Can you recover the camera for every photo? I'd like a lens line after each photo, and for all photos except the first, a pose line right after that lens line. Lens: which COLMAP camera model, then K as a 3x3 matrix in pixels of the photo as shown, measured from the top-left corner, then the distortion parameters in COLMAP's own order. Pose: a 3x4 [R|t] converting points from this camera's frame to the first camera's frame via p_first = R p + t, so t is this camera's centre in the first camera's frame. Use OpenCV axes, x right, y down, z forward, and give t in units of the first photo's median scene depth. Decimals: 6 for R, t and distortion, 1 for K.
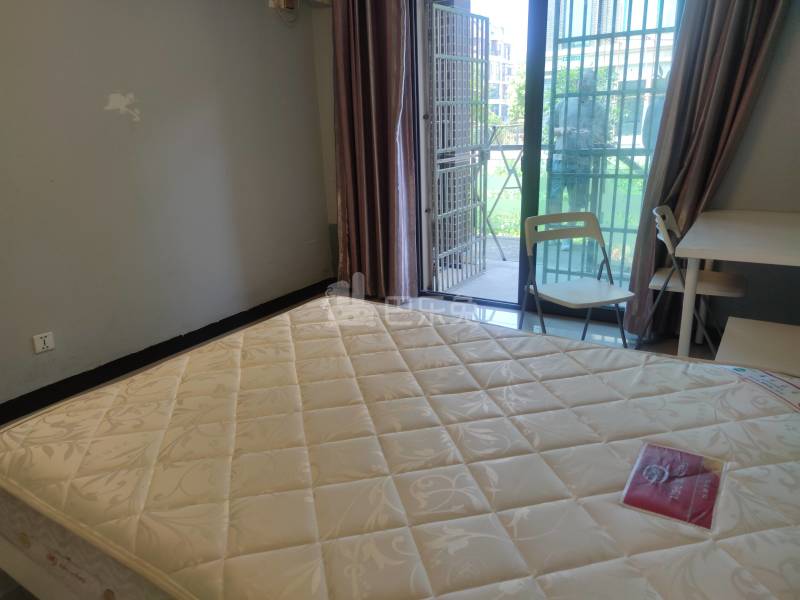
lens RADIAL K [[569.4, 0, 400.3], [0, 569.4, 298.6], [0, 0, 1]] dist [0.039935, -0.014534]
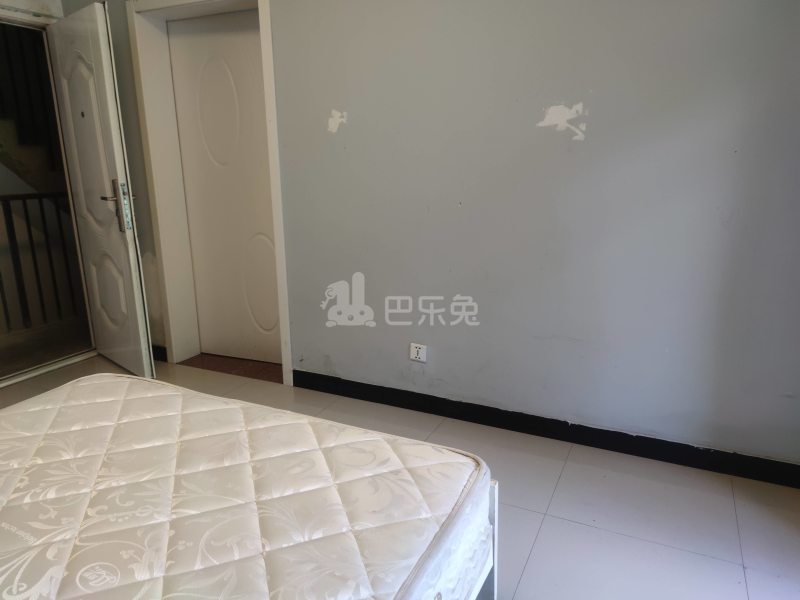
lens RADIAL K [[569.4, 0, 400.0], [0, 569.4, 304.5], [0, 0, 1]] dist [0.039935, -0.014534]
pose [[0.096146, 0.278625, -0.955575, 0.312295], [-0.293839, 0.925183, 0.240198, -0.224590], [0.951007, 0.257691, 0.170823, 0.718091]]
